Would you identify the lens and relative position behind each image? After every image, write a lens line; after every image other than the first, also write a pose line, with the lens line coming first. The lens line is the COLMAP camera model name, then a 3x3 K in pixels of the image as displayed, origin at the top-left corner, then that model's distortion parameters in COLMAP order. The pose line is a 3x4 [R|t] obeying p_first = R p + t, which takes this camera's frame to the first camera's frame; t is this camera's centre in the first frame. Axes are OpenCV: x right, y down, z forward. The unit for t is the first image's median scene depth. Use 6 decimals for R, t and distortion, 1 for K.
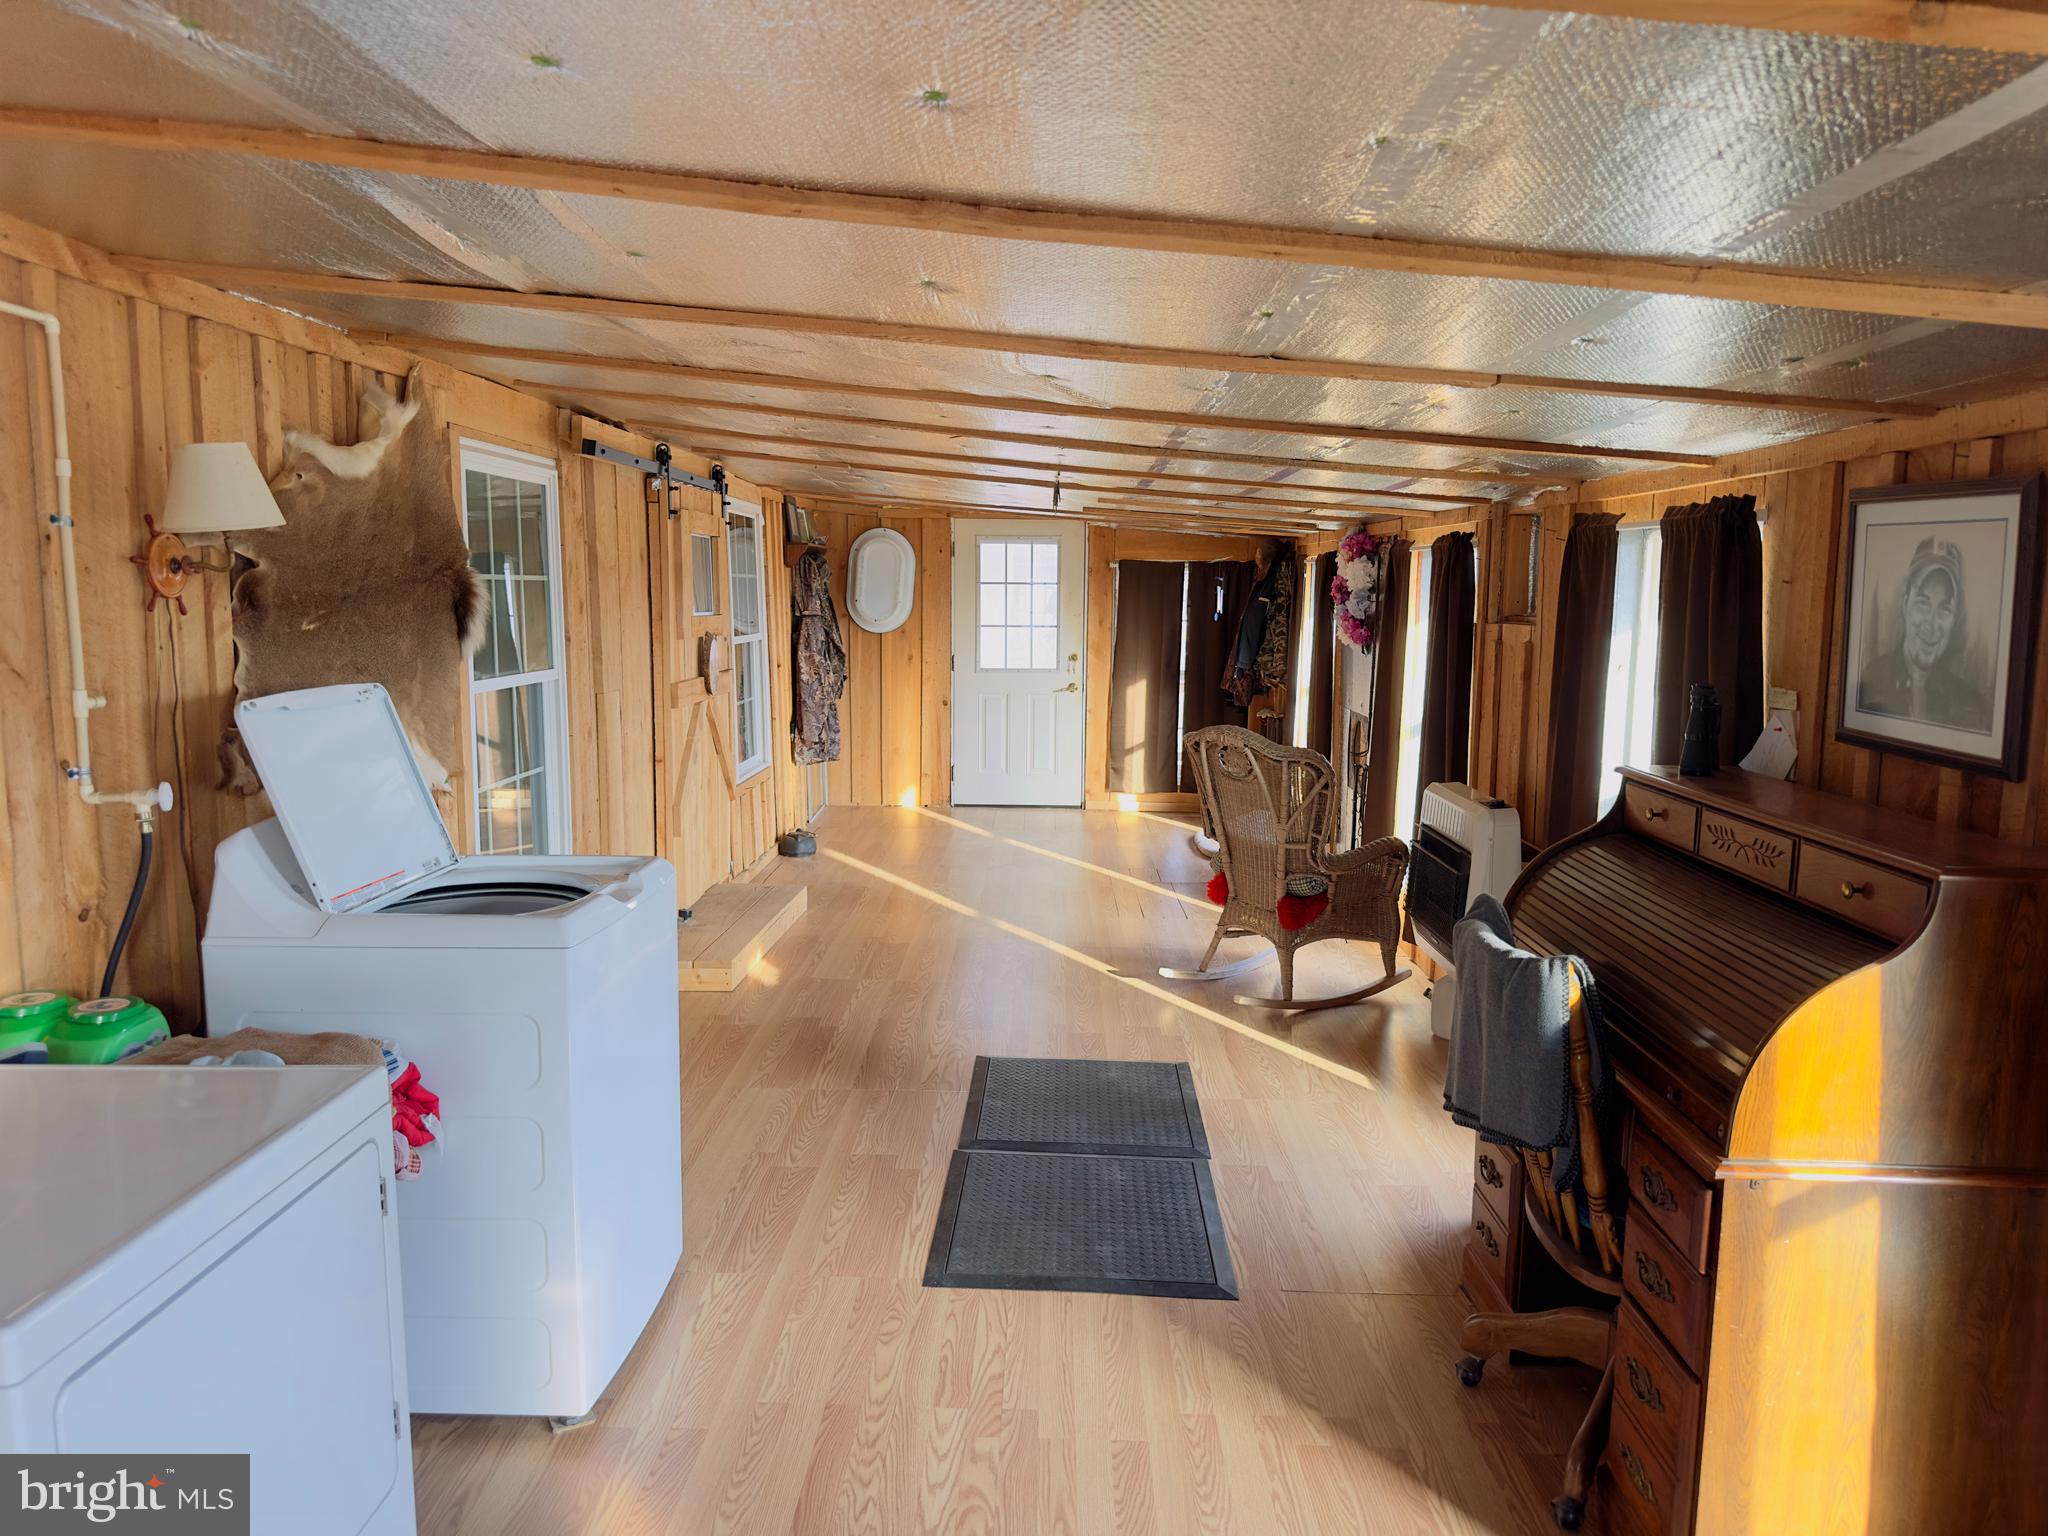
lens RADIAL K [[1446.4, 0, 1024.7], [0, 1446.4, 751.1], [0, 0, 1]] dist [0.135814, -0.222568]
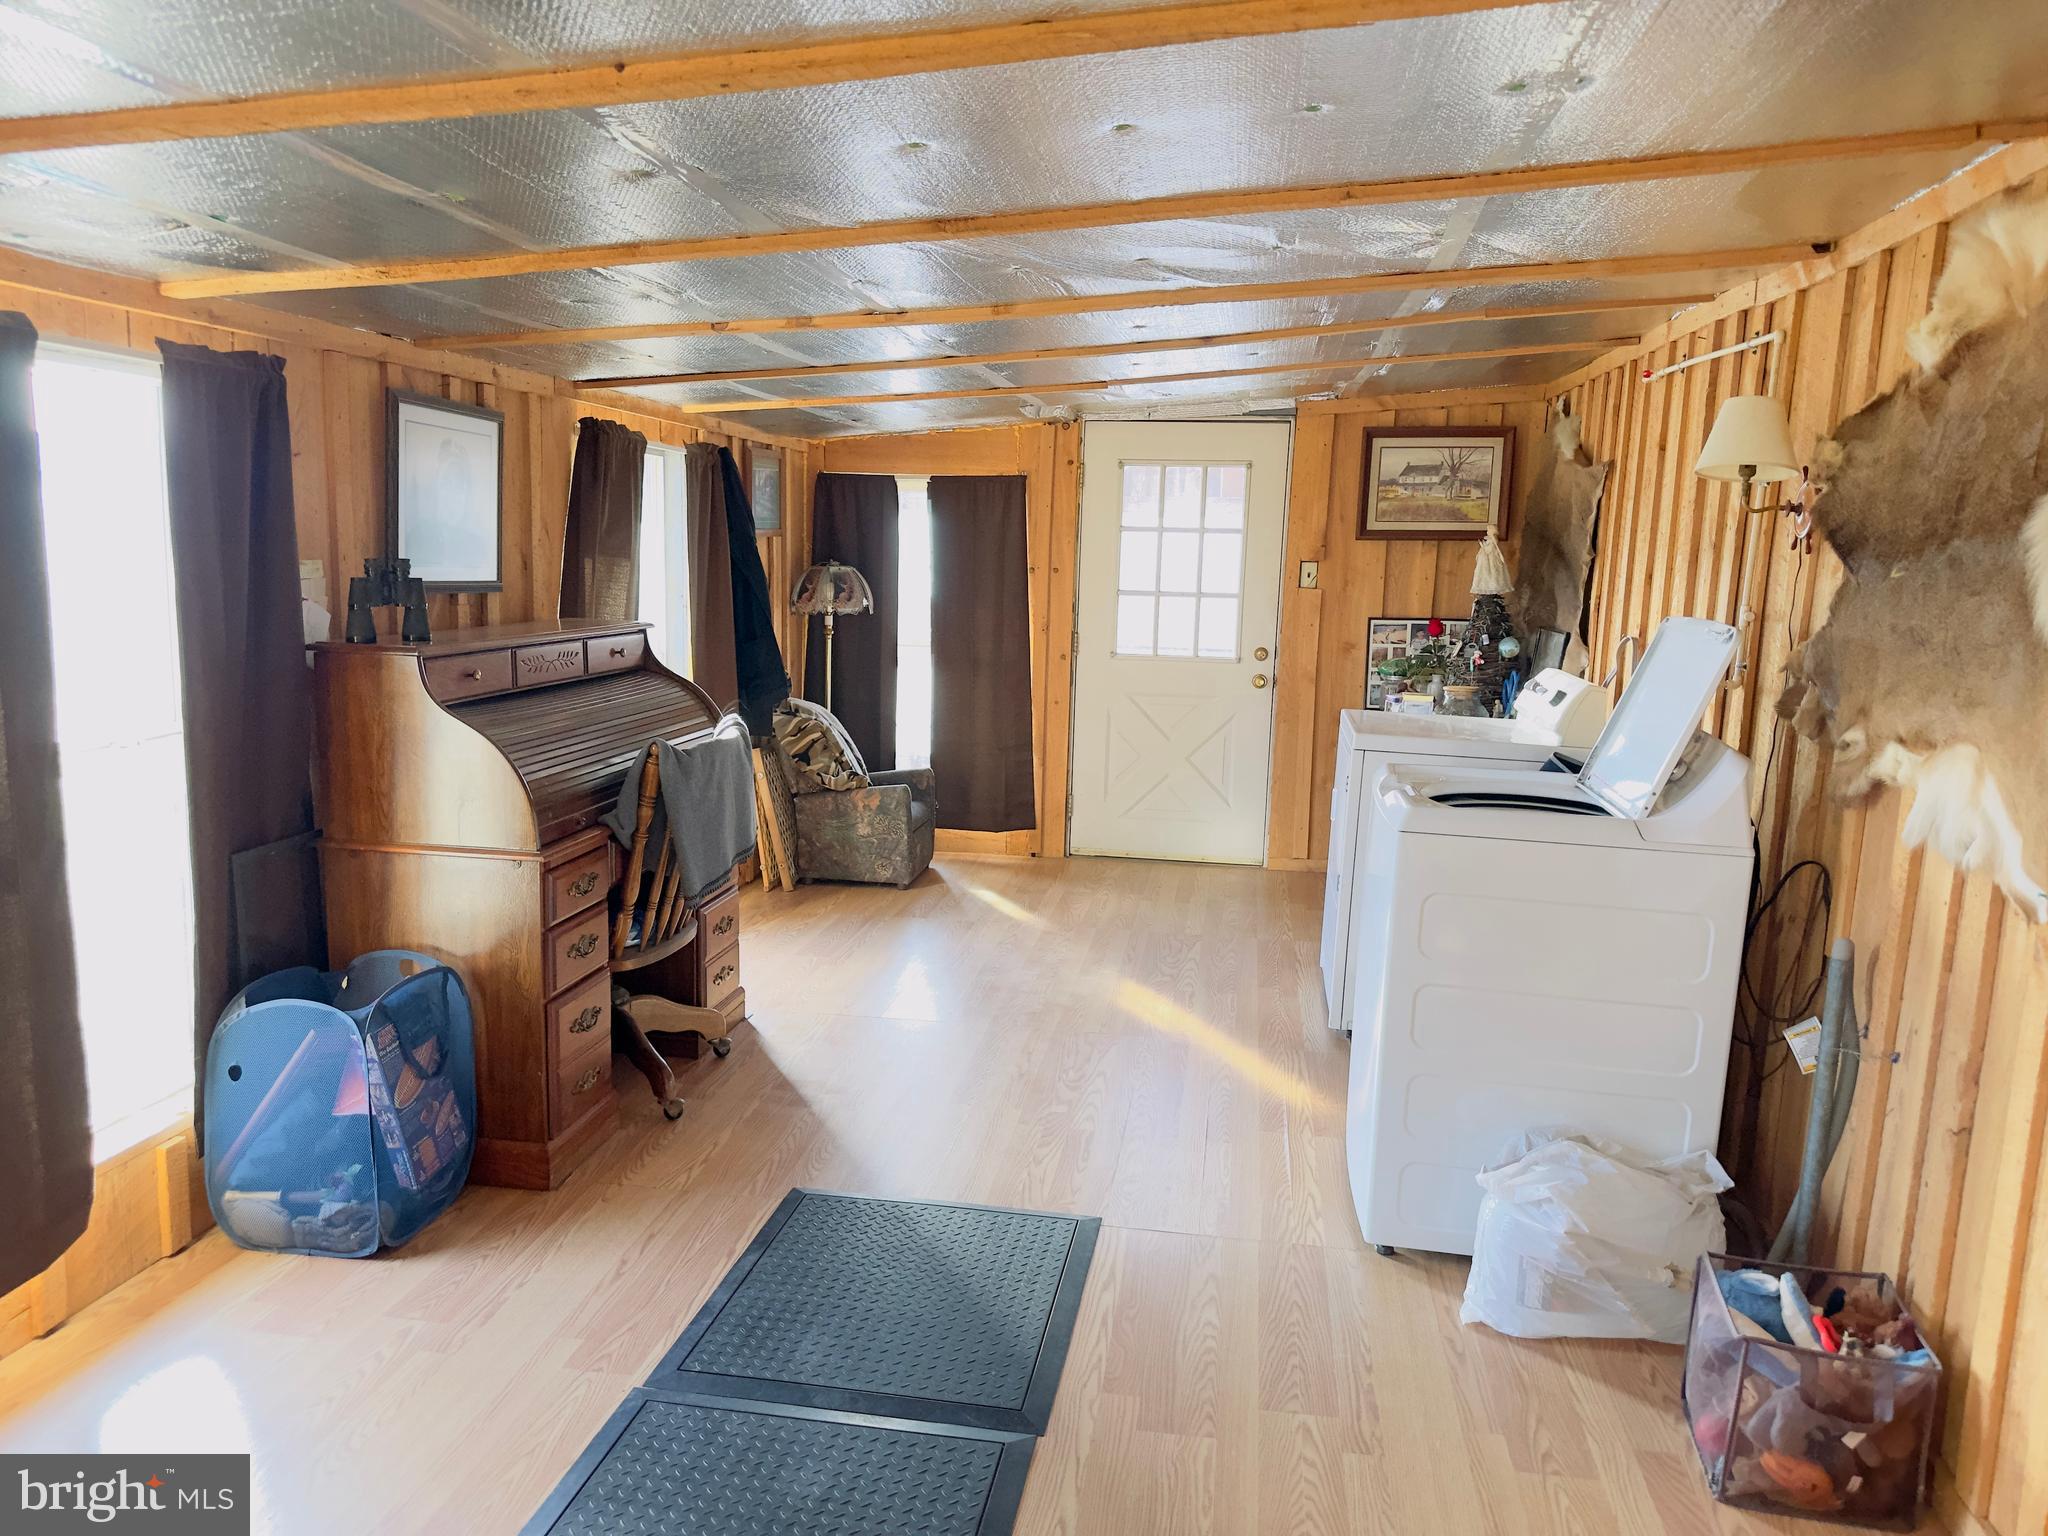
lens RADIAL K [[1446.4, 0, 1024.7], [0, 1446.4, 751.1], [0, 0, 1]] dist [0.135814, -0.222568]
pose [[-0.989426, -0.062594, 0.130839, -0.131845], [-0.028208, 0.967902, 0.249740, -0.182906], [-0.142272, 0.243409, -0.959433, 1.938797]]
